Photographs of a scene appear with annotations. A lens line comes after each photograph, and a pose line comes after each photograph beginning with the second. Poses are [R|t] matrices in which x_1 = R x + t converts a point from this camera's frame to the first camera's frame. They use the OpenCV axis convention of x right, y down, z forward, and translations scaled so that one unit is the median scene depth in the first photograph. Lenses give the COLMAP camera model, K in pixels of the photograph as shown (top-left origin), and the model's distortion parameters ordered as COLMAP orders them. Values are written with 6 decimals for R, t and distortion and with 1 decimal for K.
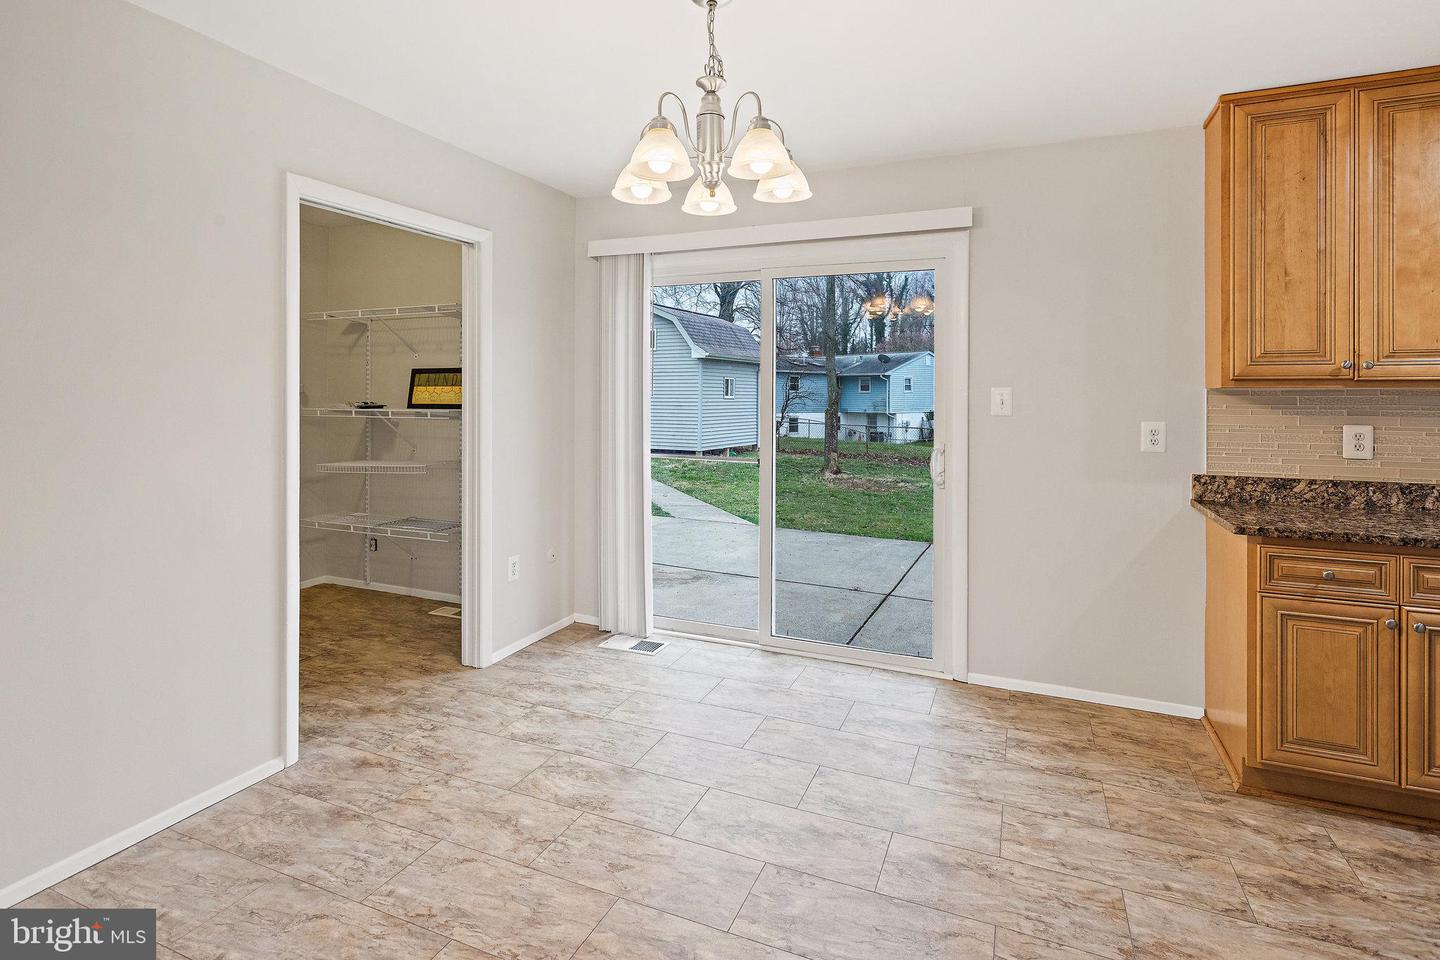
lens RADIAL K [[724.5, 0, 712.7], [0, 724.5, 385.9], [0, 0, 1]] dist [-0.000342, 0.000459]
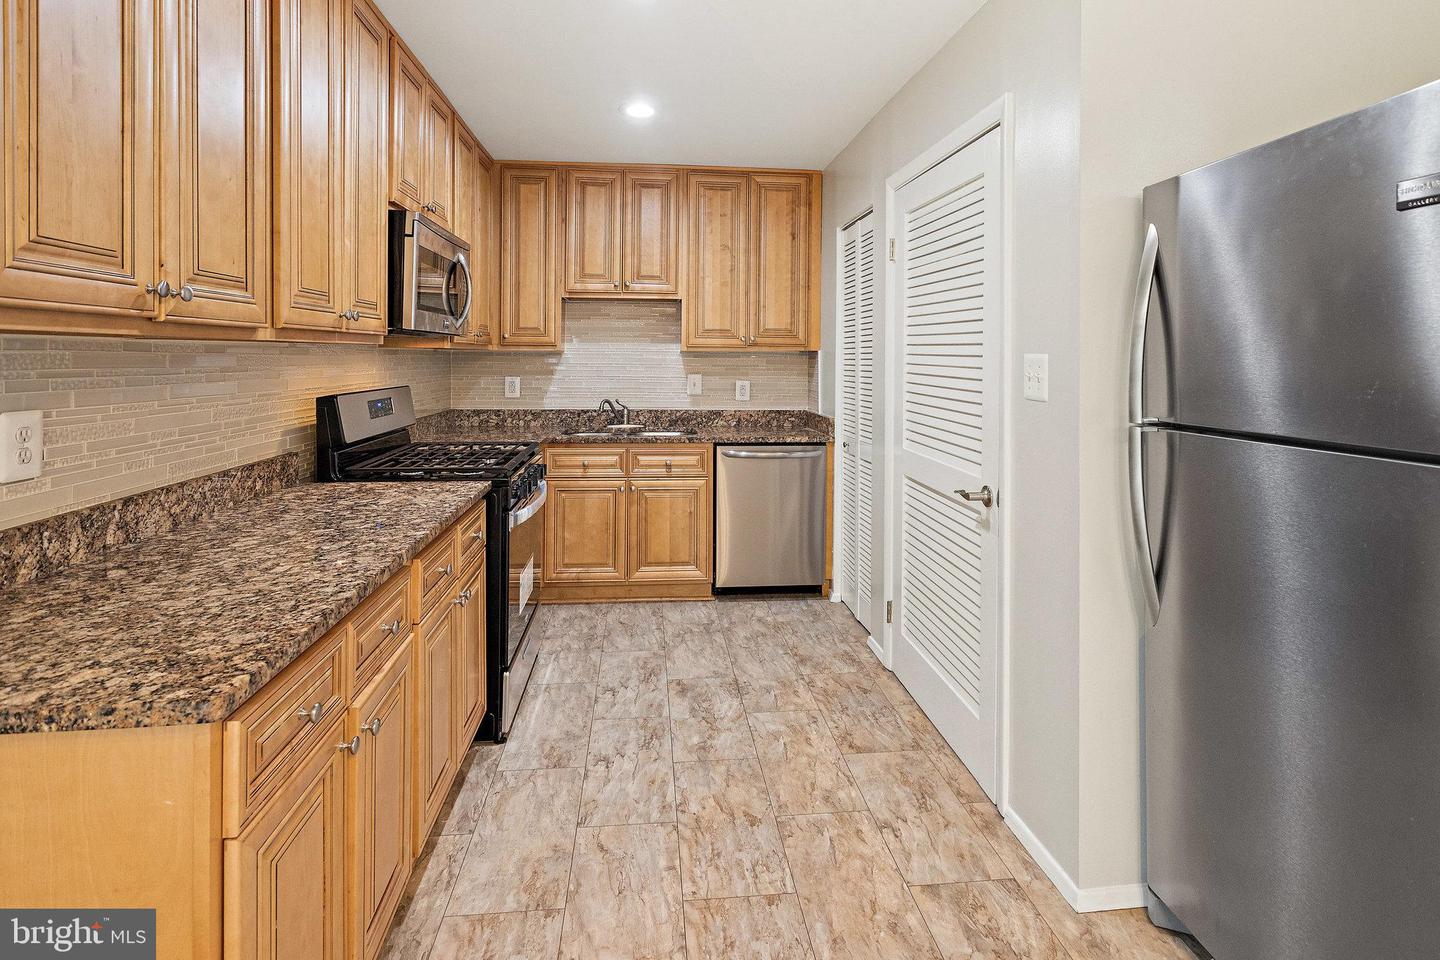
lens RADIAL K [[724.5, 0, 716.1], [0, 724.5, 359.3], [0, 0, 1]] dist [-0.000342, 0.000459]
pose [[-0.490341, -0.004041, 0.871521, 0.243333], [-0.008595, 0.999963, -0.000199, 0.015685], [-0.871488, -0.007588, -0.490358, 0.873652]]
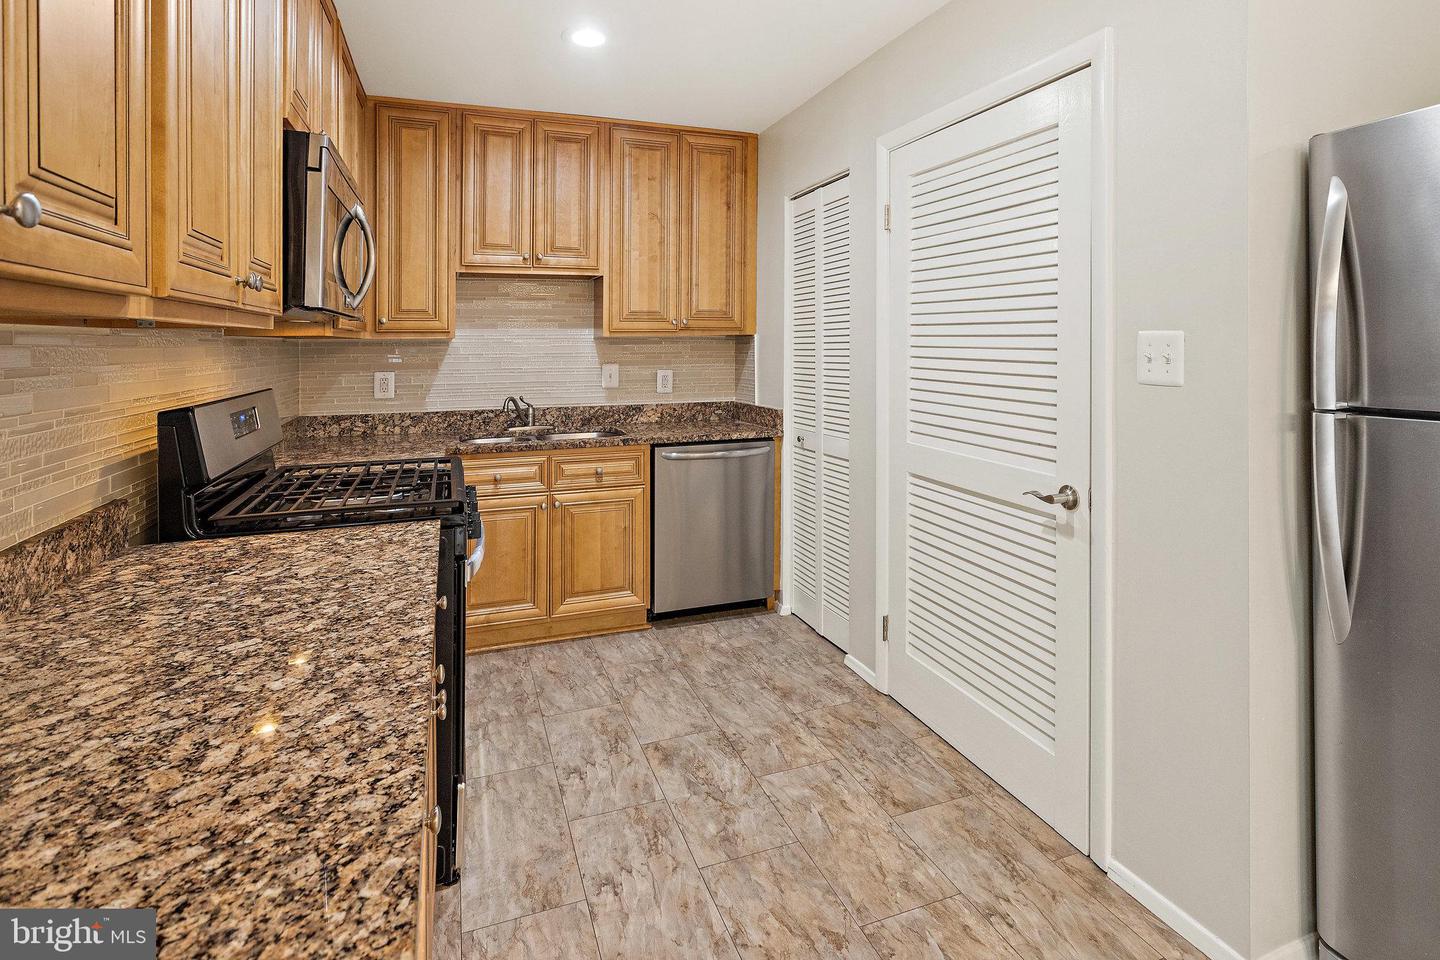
lens RADIAL K [[724.5, 0, 714.6], [0, 724.5, 342.9], [0, 0, 1]] dist [-0.000342, 0.000459]
pose [[-0.690714, 0.010195, 0.723056, 0.536180], [0.007436, 0.999948, -0.006996, 0.019319], [-0.723090, 0.000545, -0.690754, 0.941965]]
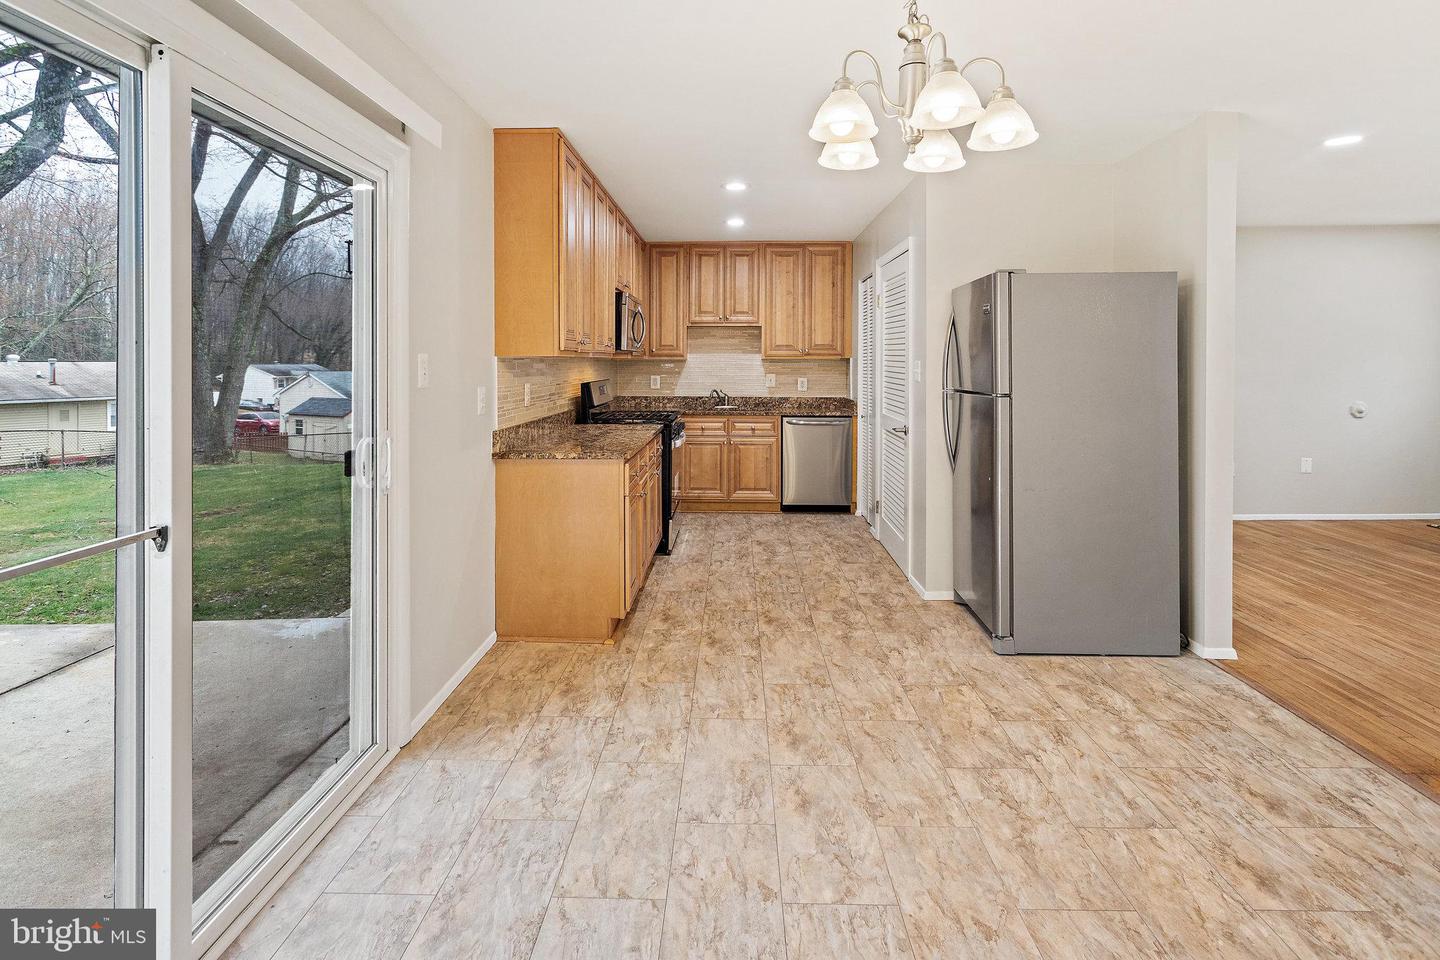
lens RADIAL K [[724.5, 0, 731.2], [0, 724.5, 391.7], [0, 0, 1]] dist [-0.000342, 0.000459]
pose [[-0.392178, -0.035839, 0.919191, -0.588059], [-0.003068, 0.999286, 0.037653, 0.017211], [-0.919884, 0.011946, -0.392008, 1.235842]]
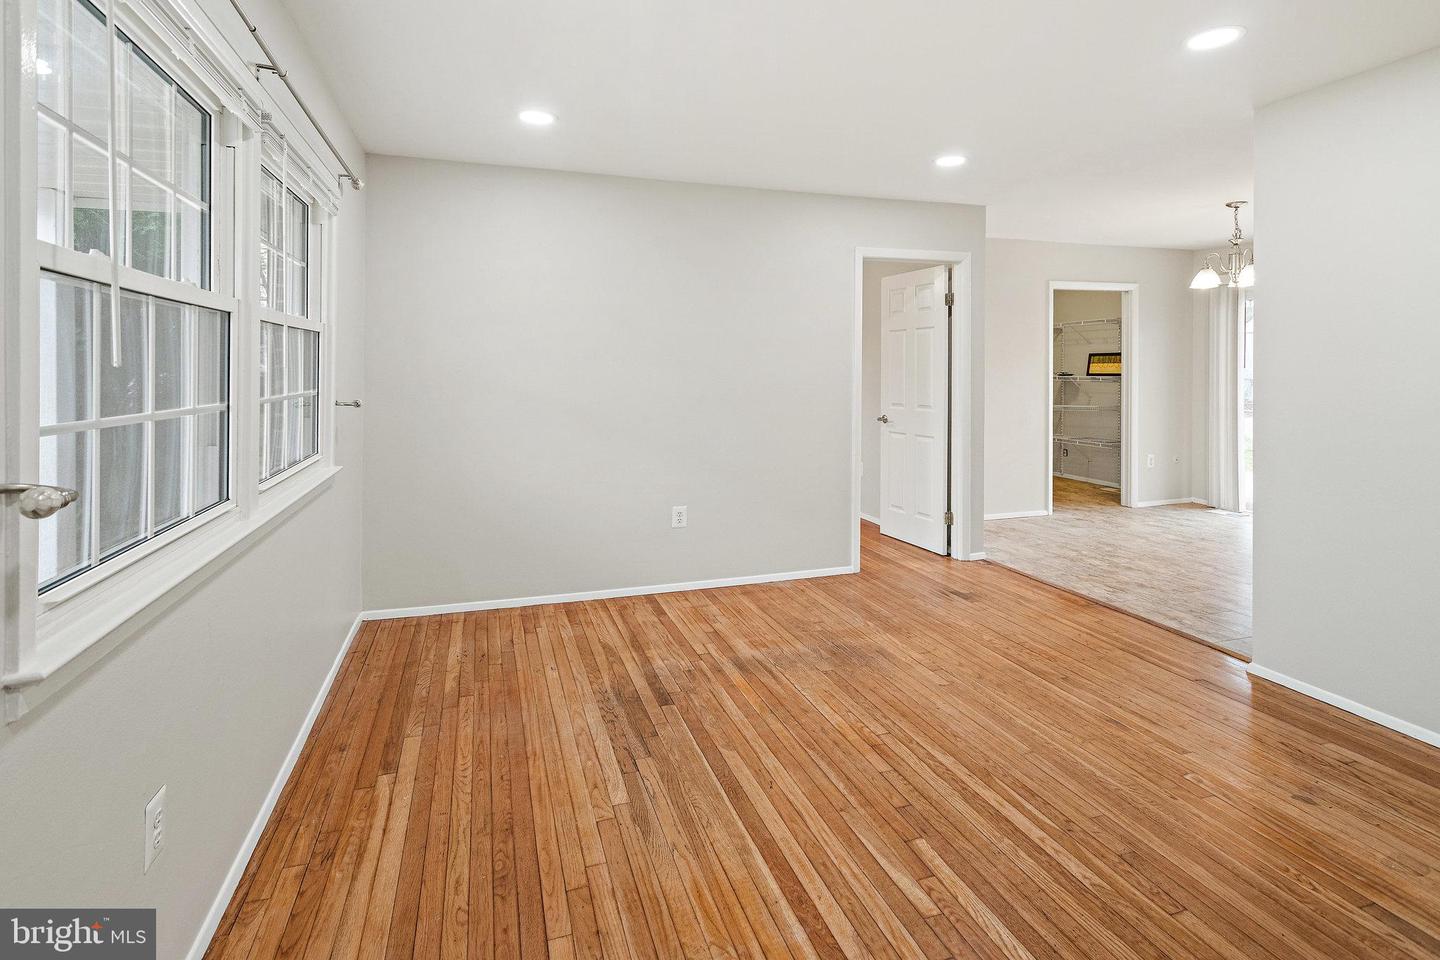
lens RADIAL K [[724.5, 0, 738.7], [0, 724.5, 374.1], [0, 0, 1]] dist [-0.000342, 0.000459]
pose [[0.693066, 0.008563, -0.720823, 0.464831], [0.003798, 0.999872, 0.015530, -0.007003], [0.720864, -0.013501, 0.692945, -1.476570]]
